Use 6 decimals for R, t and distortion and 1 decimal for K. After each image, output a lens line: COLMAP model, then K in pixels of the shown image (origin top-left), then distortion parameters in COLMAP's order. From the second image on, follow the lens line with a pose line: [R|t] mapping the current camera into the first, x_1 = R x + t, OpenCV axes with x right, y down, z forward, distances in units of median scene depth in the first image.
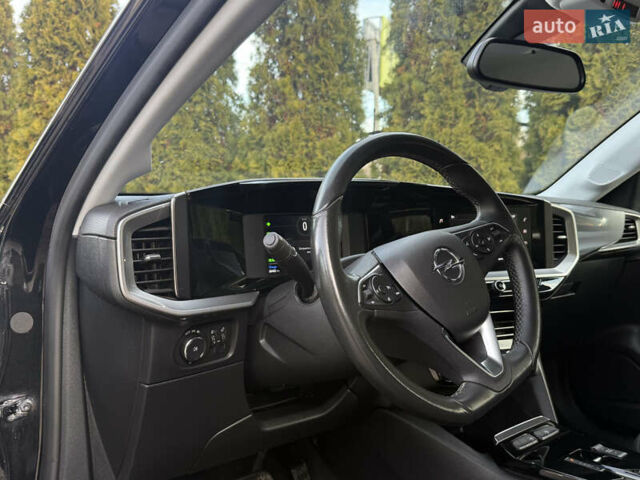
lens RADIAL K [[545.3, 0, 320.3], [0, 545.3, 243.1], [0, 0, 1]] dist [0.137705, -0.238213]
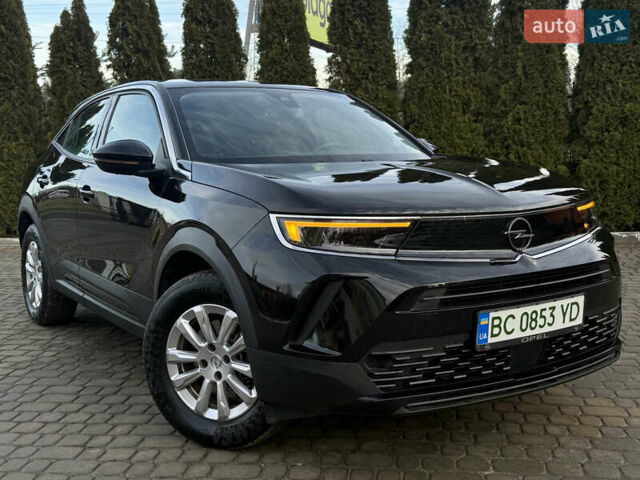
lens RADIAL K [[750.1, 0, 324.3], [0, 750.1, 238.7], [0, 0, 1]] dist [0.217959, -0.516272]
pose [[0.994104, -0.047103, 0.097663, 0.326046], [0.043744, 0.998385, 0.036258, 0.136295], [-0.099213, -0.031772, 0.994559, -1.732521]]
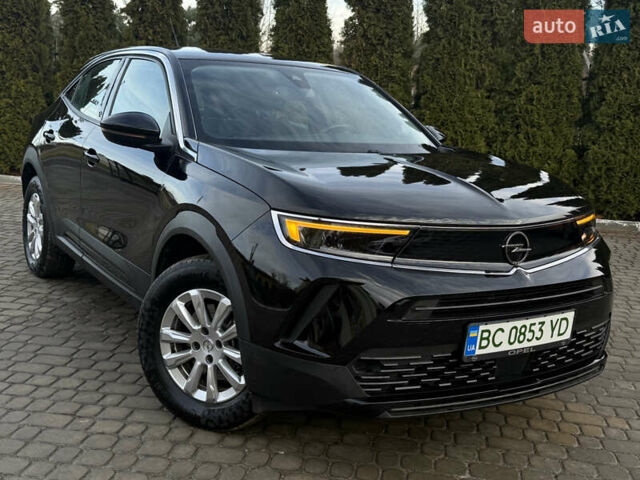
lens RADIAL K [[749.7, 0, 327.0], [0, 749.7, 234.8], [0, 0, 1]] dist [0.218802, -0.513473]
pose [[0.994796, 0.026738, 0.098318, 0.328211], [-0.036373, 0.994565, 0.097554, 0.085883], [-0.095175, -0.100623, 0.990362, -1.735953]]
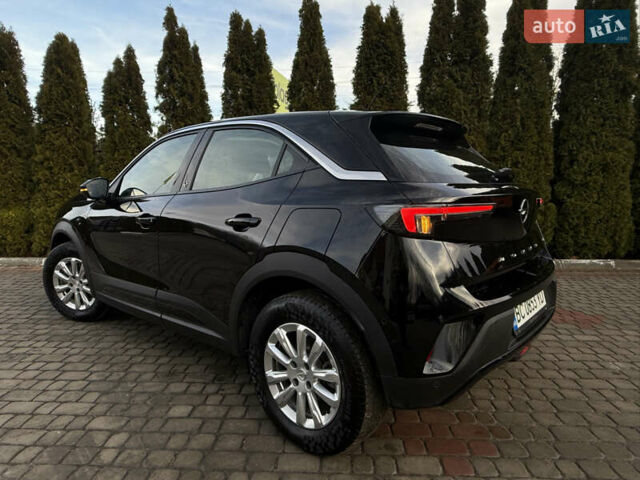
lens RADIAL K [[419.4, 0, 313.6], [0, 419.4, 236.9], [0, 0, 1]] dist [-0.000114, 0.003433]
pose [[0.979851, -0.037078, 0.196259, 0.132794], [0.029410, 0.998691, 0.041843, 0.058984], [-0.197553, -0.035228, 0.979659, -0.754682]]
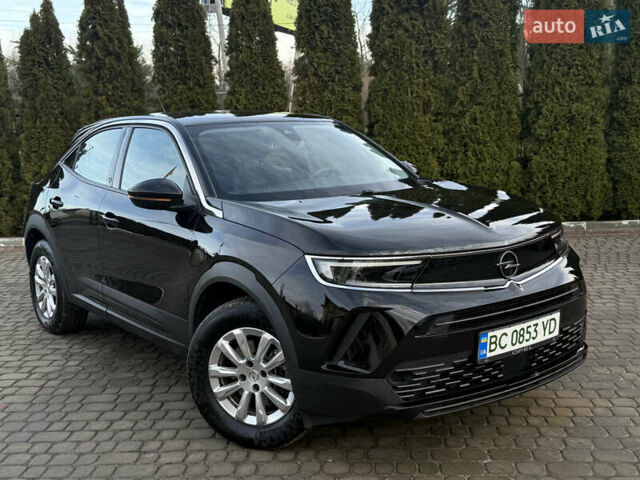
lens RADIAL K [[750.1, 0, 324.3], [0, 750.1, 238.7], [0, 0, 1]] dist [0.217959, -0.516272]
pose [[0.983129, -0.073478, 0.167507, 0.221626], [0.061658, 0.995297, 0.074710, 0.052494], [-0.172209, -0.063122, 0.983036, -1.862044]]
